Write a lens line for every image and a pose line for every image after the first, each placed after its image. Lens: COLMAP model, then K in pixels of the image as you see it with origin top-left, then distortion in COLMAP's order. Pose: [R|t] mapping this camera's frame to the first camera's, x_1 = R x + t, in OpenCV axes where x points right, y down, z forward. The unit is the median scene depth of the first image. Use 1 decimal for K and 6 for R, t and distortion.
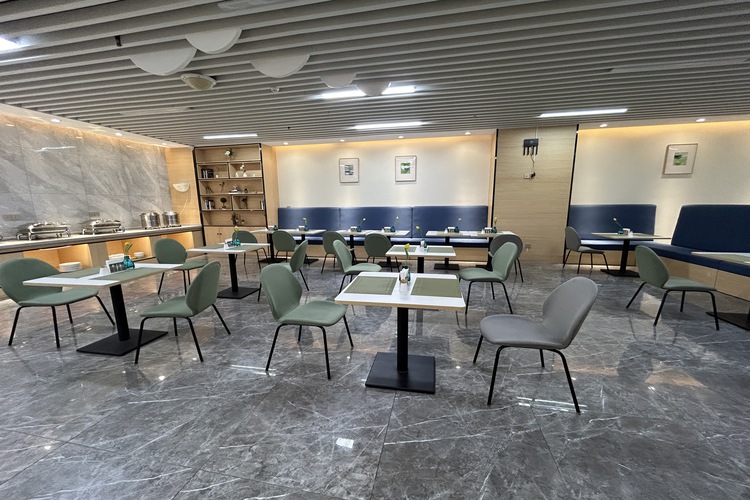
lens RADIAL K [[321.2, 0, 375.0], [0, 321.2, 250.0], [0, 0, 1]] dist [-0.003024, -0.000229]
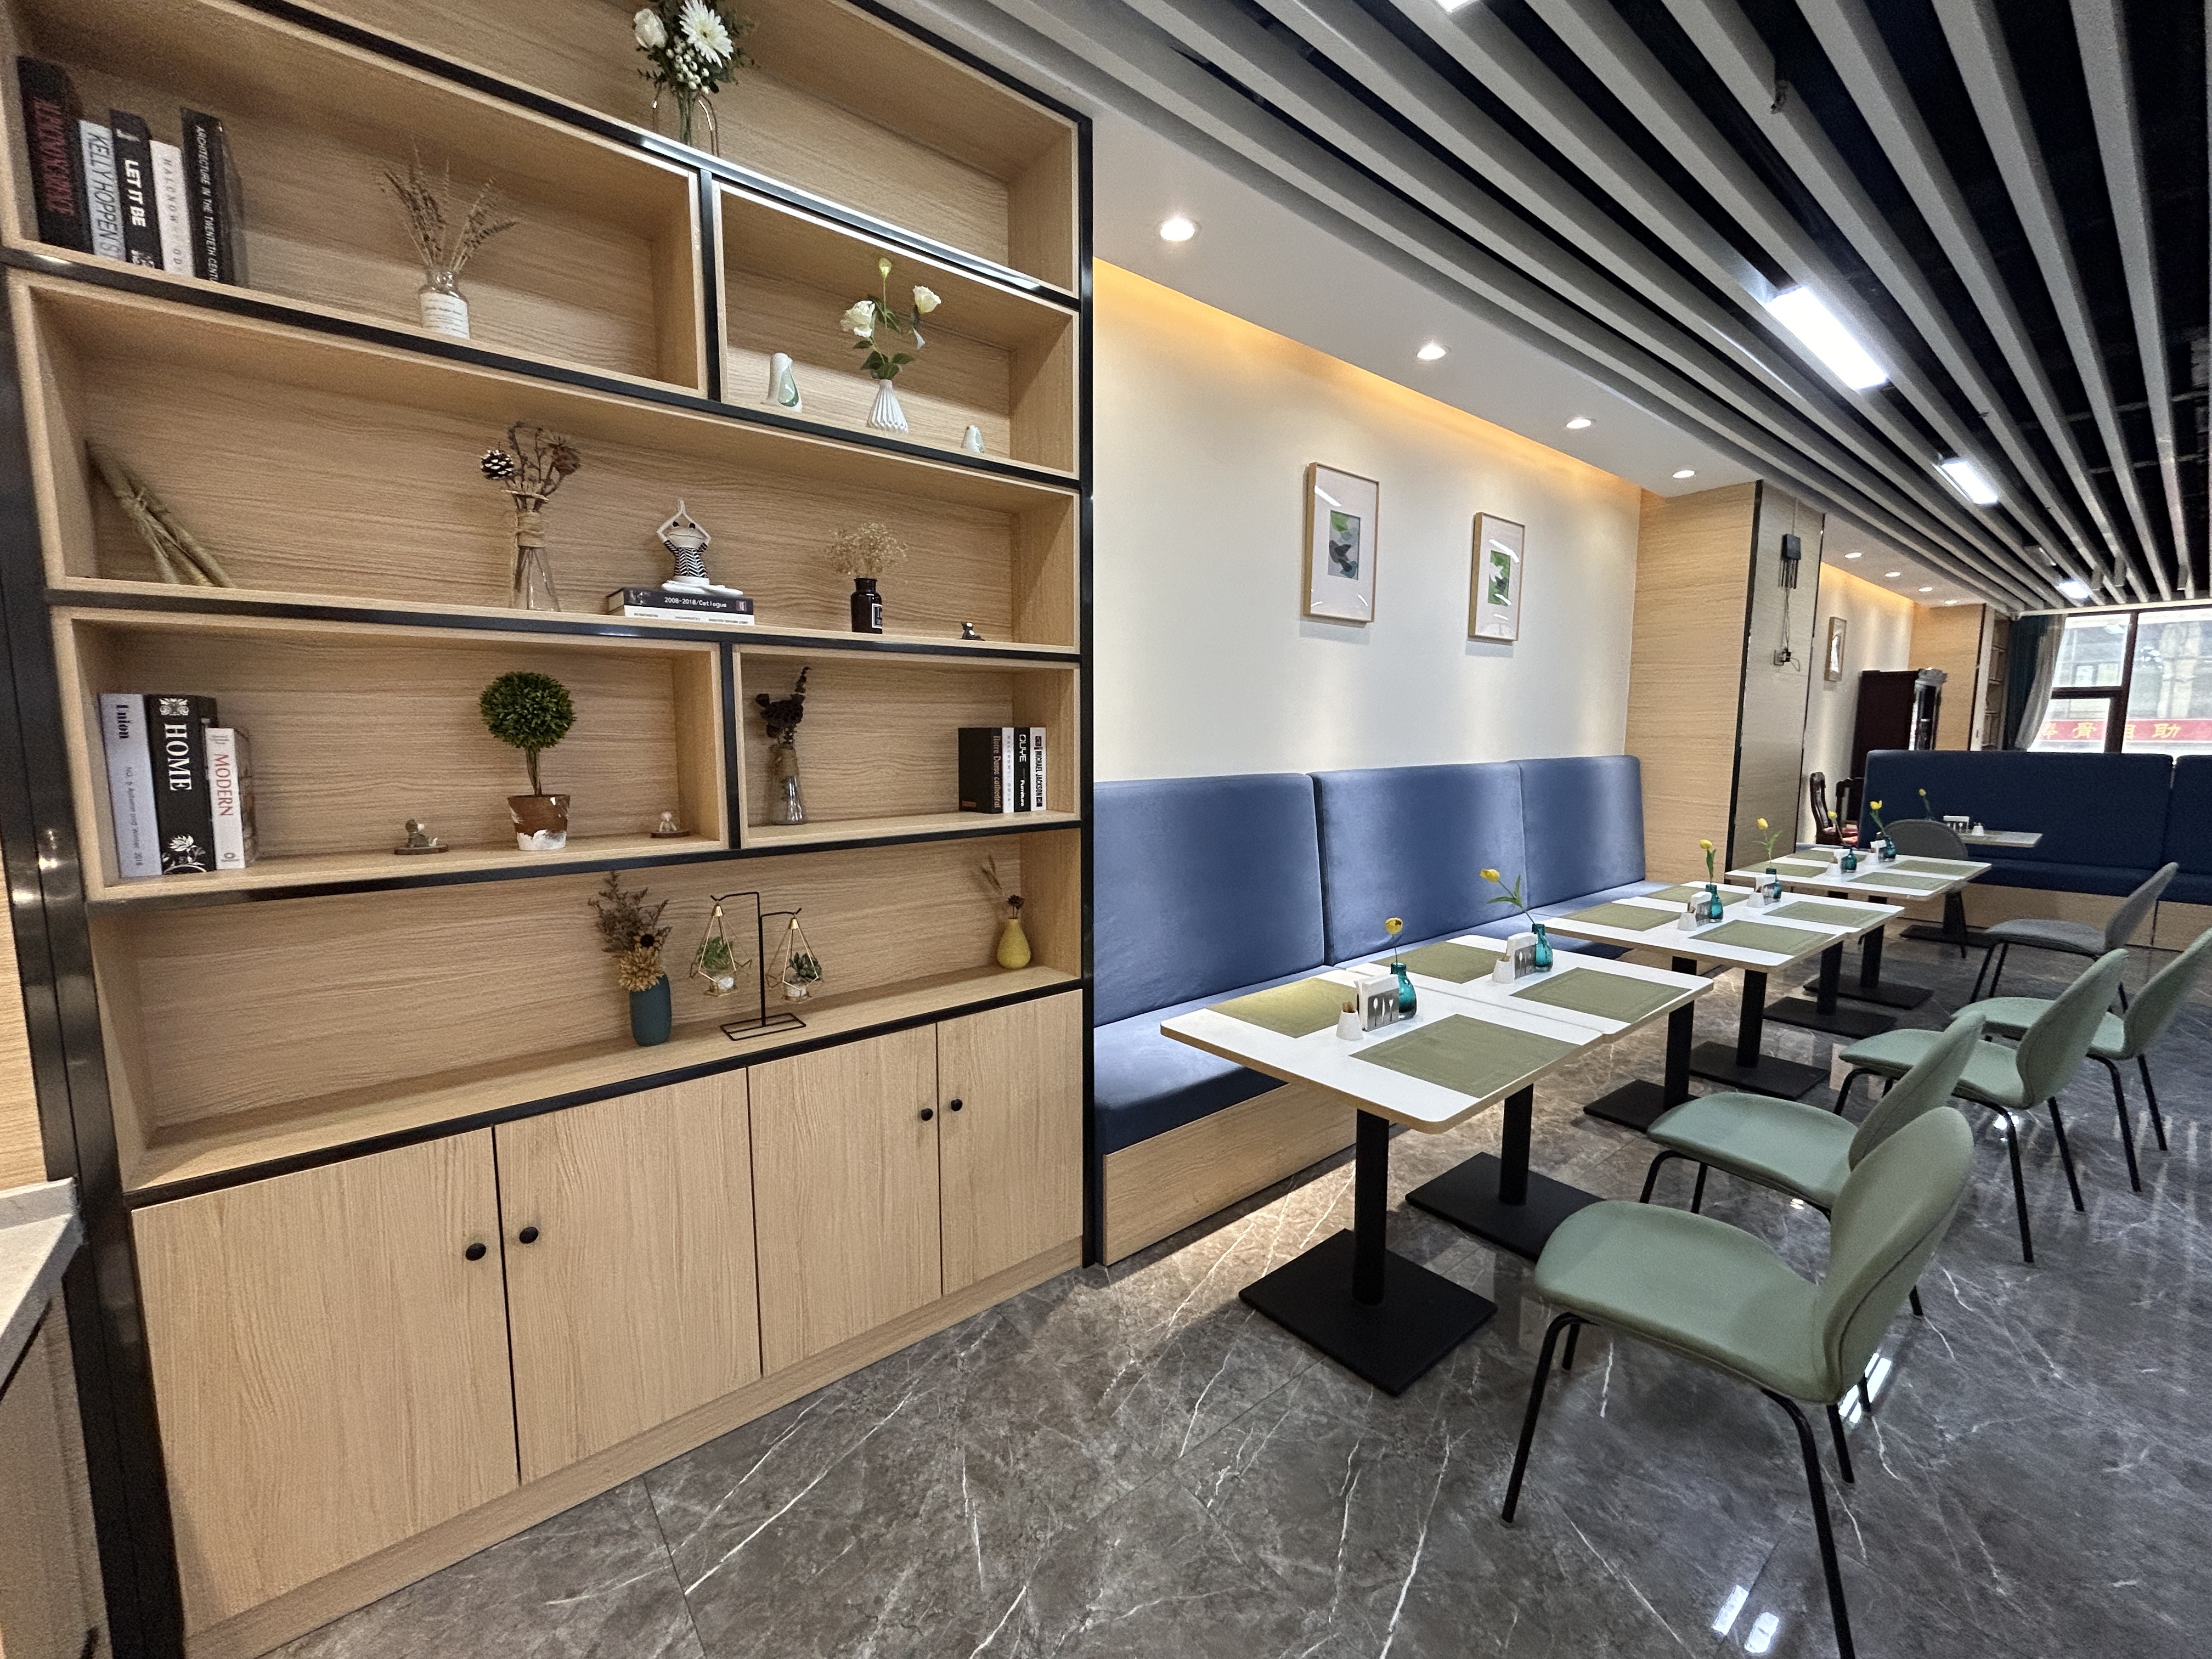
lens RADIAL K [[955.9, 0, 943.3], [0, 955.9, 828.4], [0, 0, 1]] dist [0.002029, 0.000212]
pose [[0.652008, -0.075064, 0.754487, -0.604894], [0.079225, 0.996385, 0.030667, -0.138935], [-0.754061, 0.039779, 0.655598, 0.860171]]
